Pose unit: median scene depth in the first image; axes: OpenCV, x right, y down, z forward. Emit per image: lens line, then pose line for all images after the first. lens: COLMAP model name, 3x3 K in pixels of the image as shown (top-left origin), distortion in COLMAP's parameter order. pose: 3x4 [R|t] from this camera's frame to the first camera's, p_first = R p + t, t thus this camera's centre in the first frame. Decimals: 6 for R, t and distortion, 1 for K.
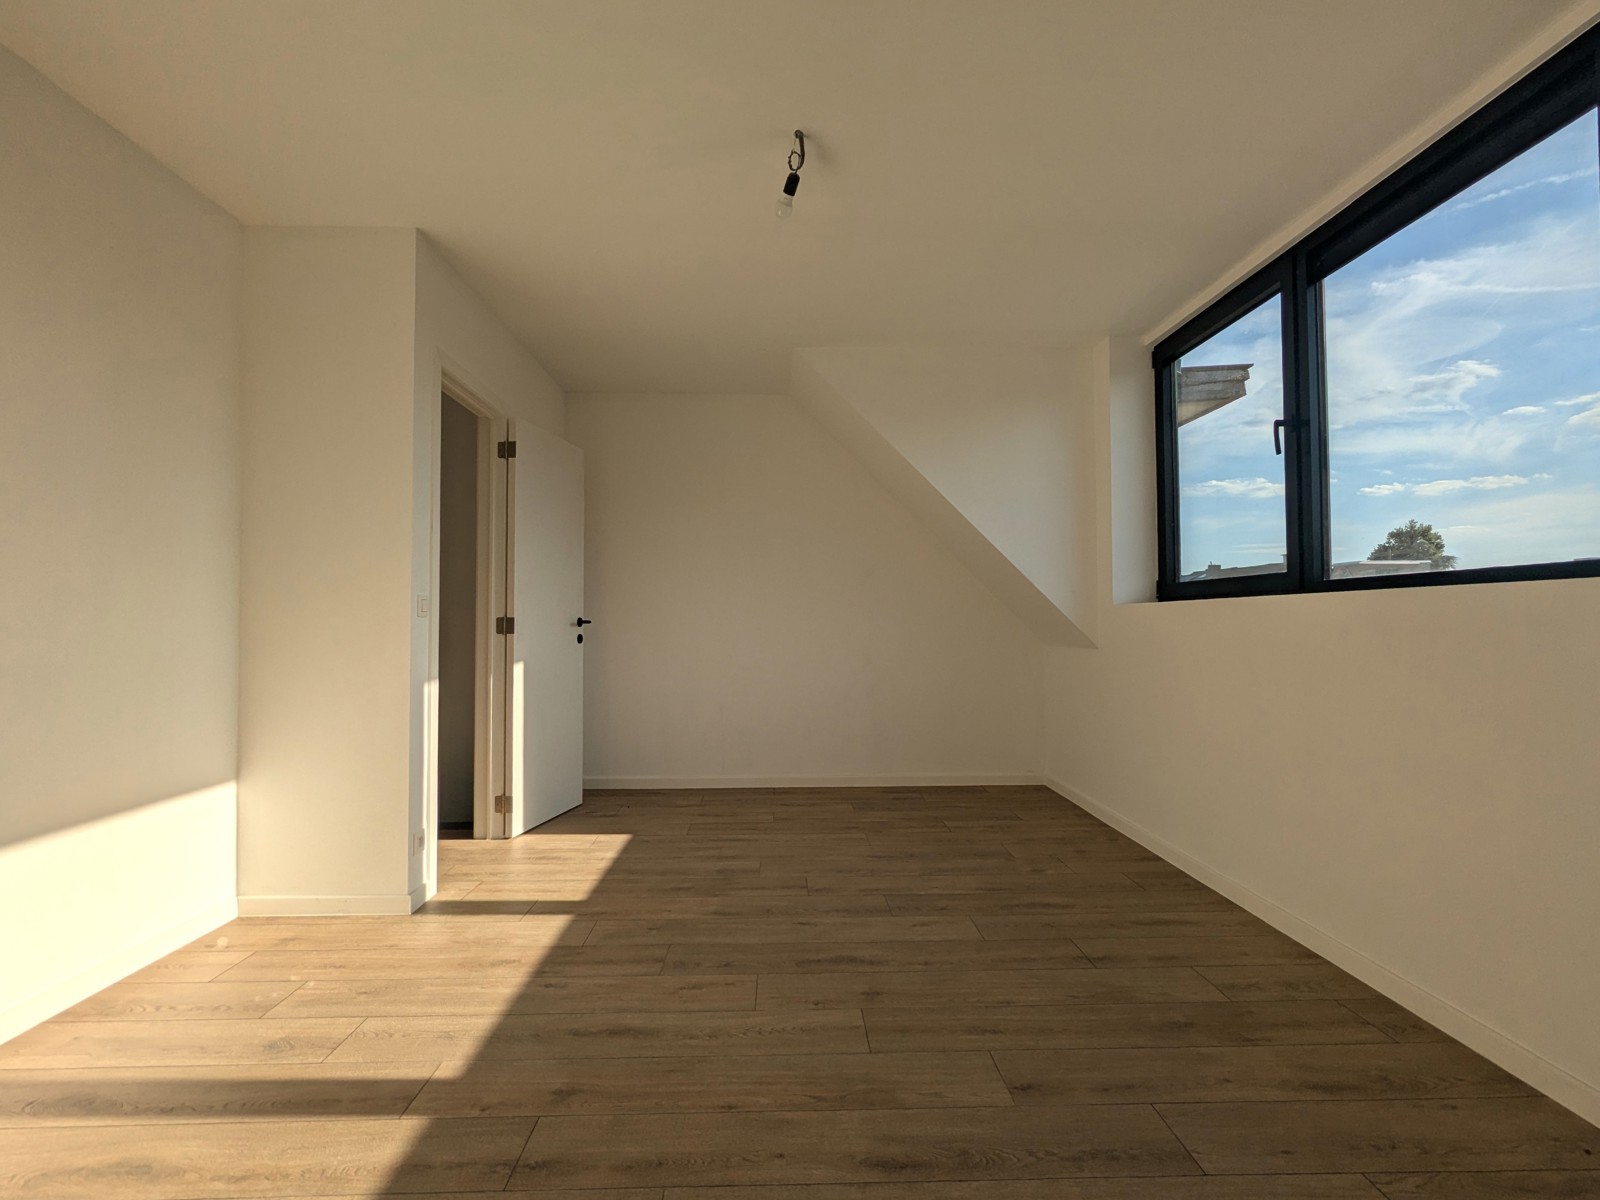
lens RADIAL K [[762.7, 0, 792.4], [0, 762.7, 596.4], [0, 0, 1]] dist [-0.001720, 0.001624]
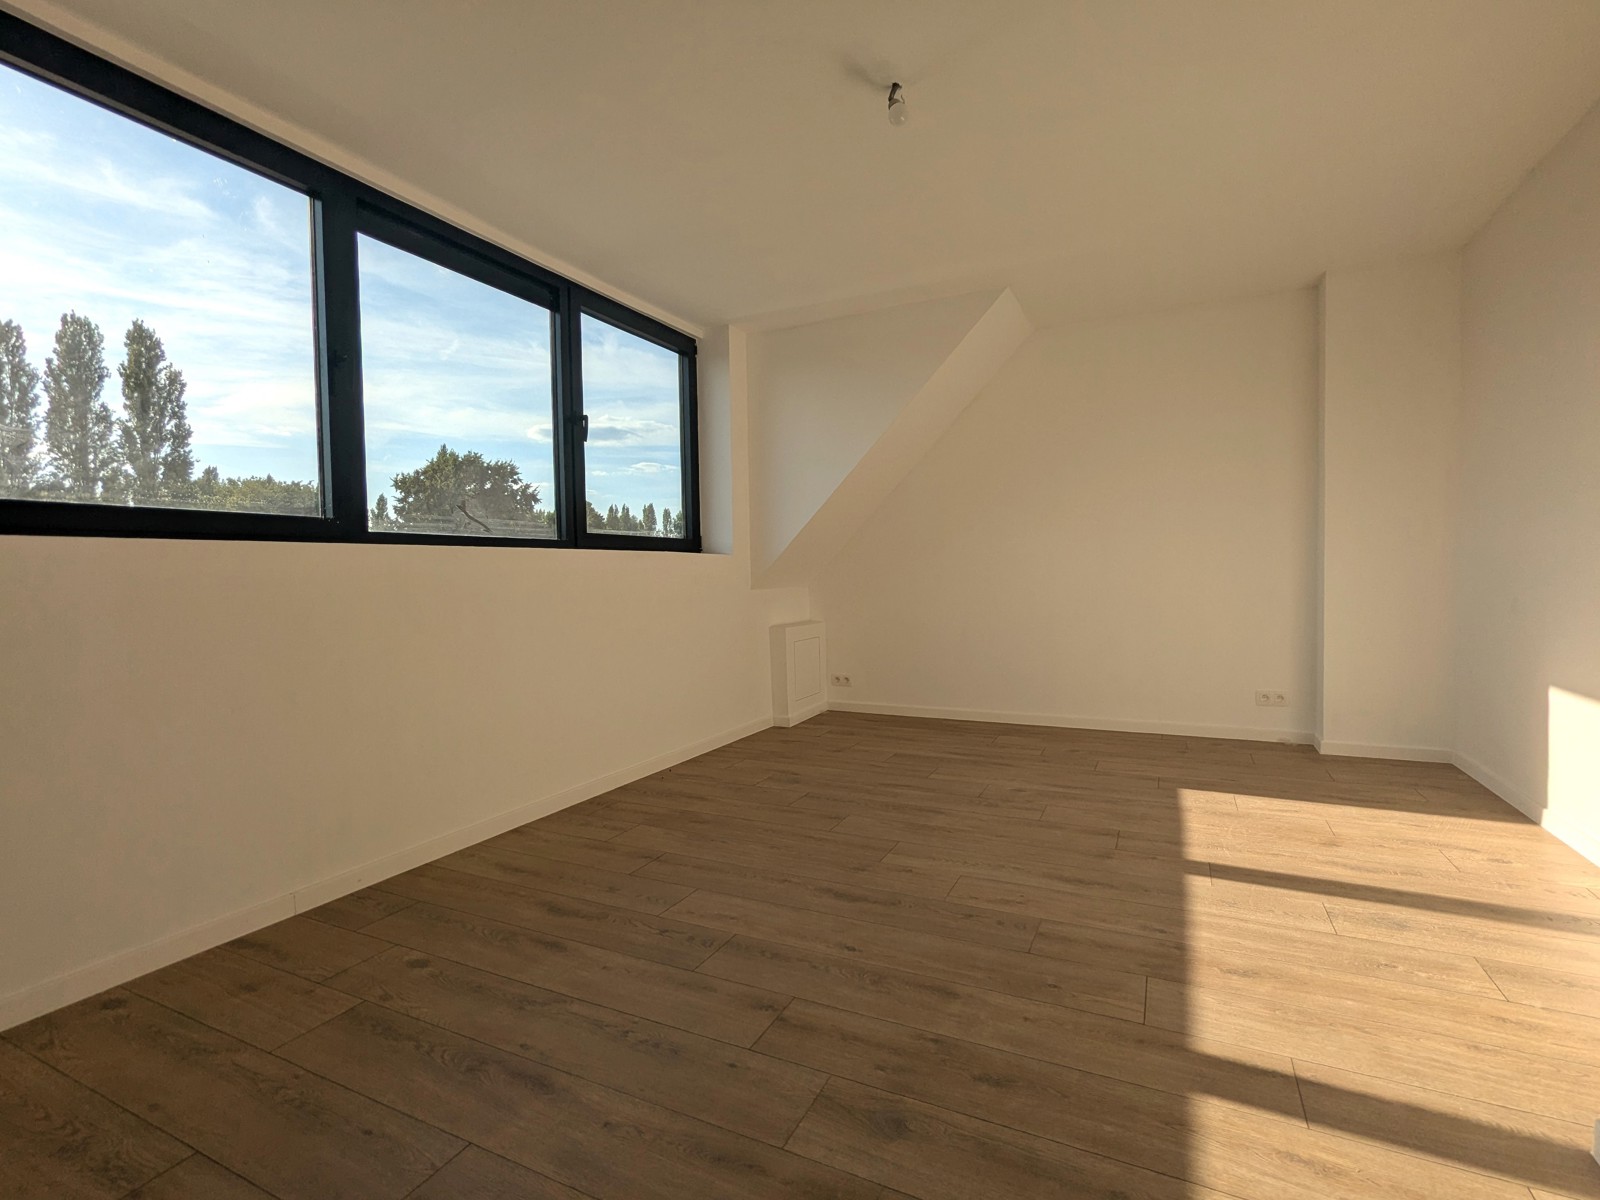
lens RADIAL K [[762.7, 0, 792.4], [0, 762.7, 596.4], [0, 0, 1]] dist [-0.001720, 0.001624]
pose [[-0.882317, 0.003725, 0.470640, -0.340001], [0.004594, 0.999989, 0.000699, 0.080092], [-0.470632, 0.002779, -0.882325, 1.935186]]
